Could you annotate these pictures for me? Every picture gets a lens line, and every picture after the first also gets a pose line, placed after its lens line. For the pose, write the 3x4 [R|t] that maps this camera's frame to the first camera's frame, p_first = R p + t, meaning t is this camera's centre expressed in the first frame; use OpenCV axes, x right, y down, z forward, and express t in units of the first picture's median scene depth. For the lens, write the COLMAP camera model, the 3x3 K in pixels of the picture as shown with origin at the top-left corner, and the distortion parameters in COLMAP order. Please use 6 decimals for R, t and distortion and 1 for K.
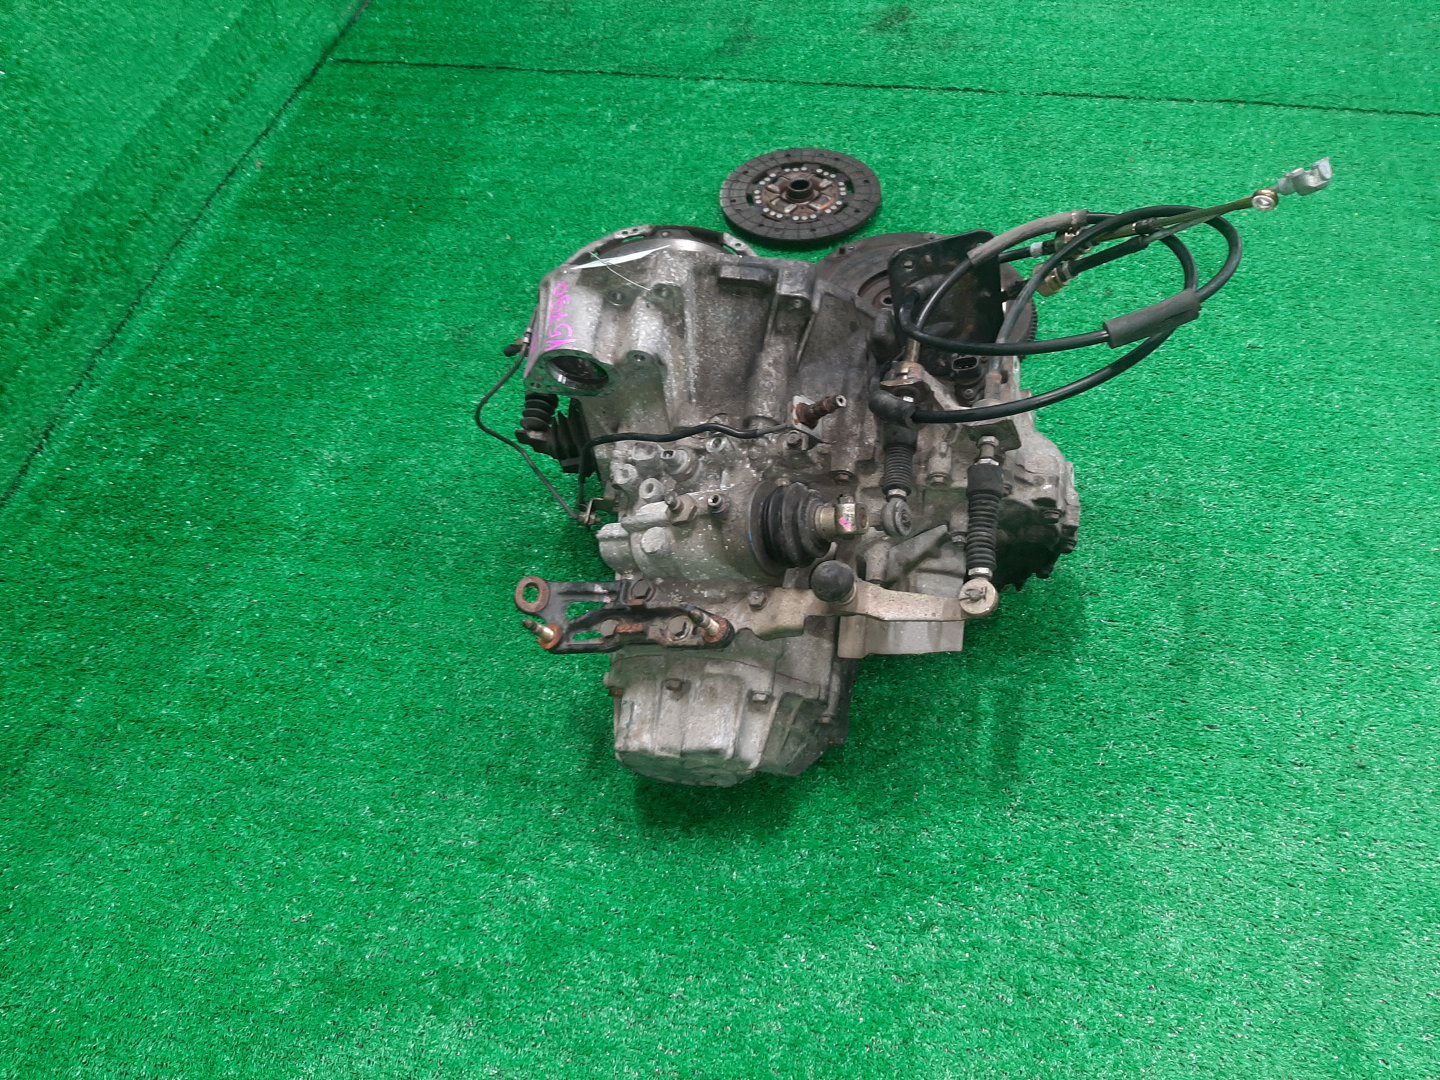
lens RADIAL K [[1122.4, 0, 735.6], [0, 1122.4, 538.1], [0, 0, 1]] dist [0.072727, -0.144409]
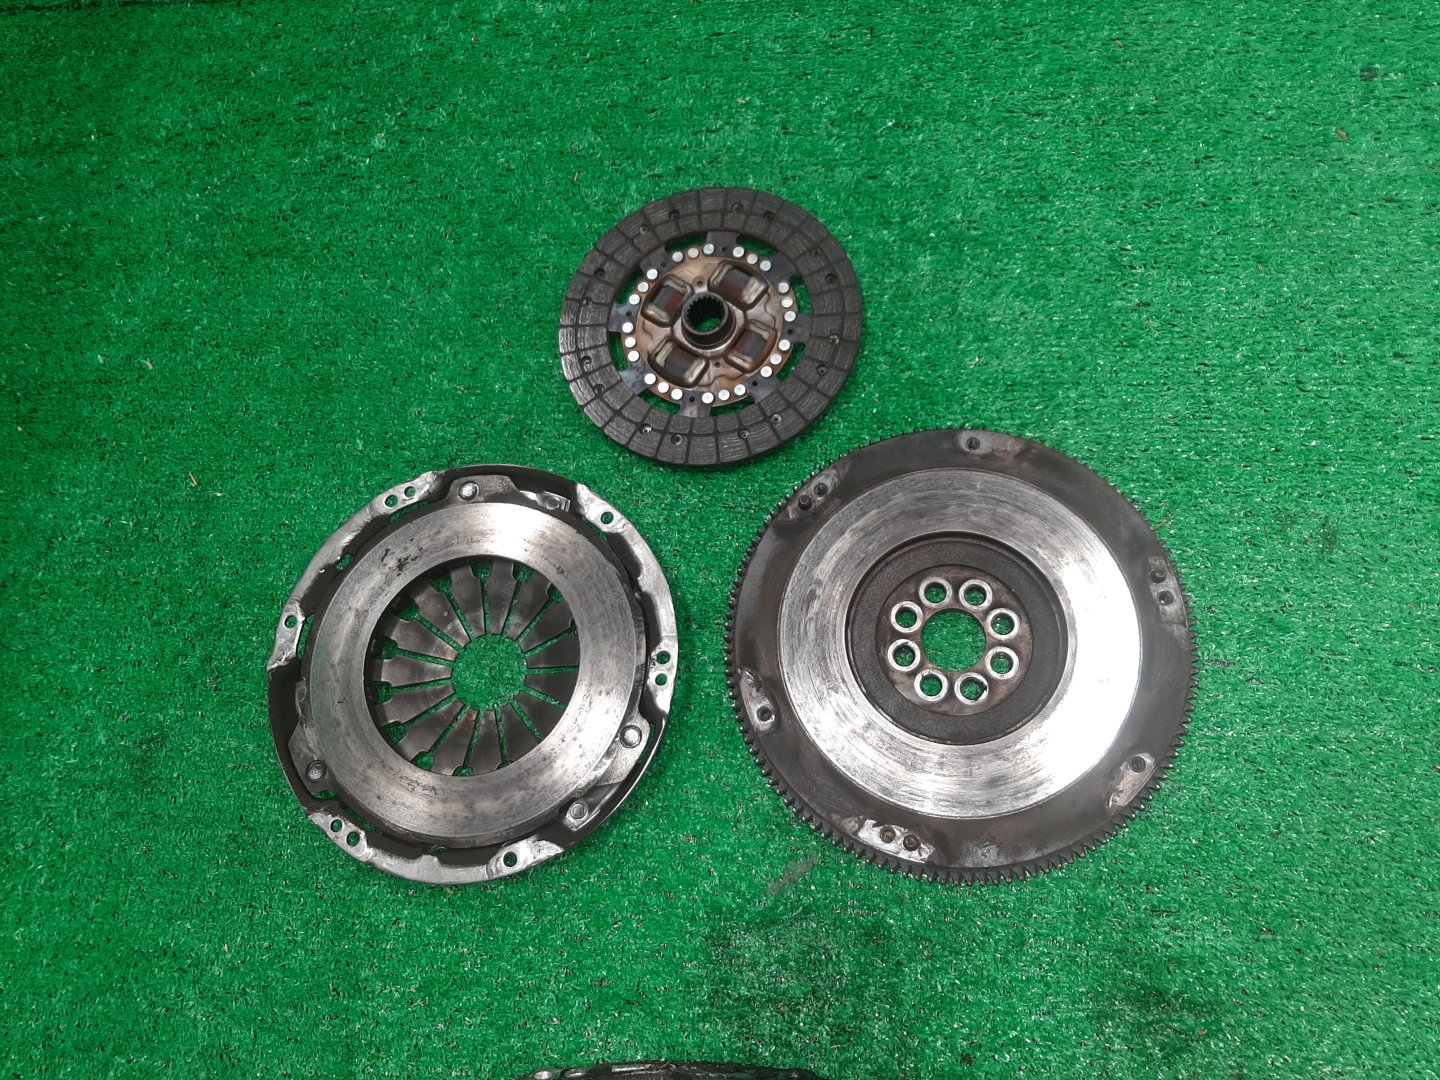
lens RADIAL K [[1122.4, 0, 735.6], [0, 1122.4, 538.1], [0, 0, 1]] dist [0.072727, -0.144409]
pose [[0.988286, -0.148108, -0.036802, 0.073131], [0.150761, 0.910049, 0.386111, -0.409636], [-0.023694, -0.387137, 0.921718, 0.474004]]
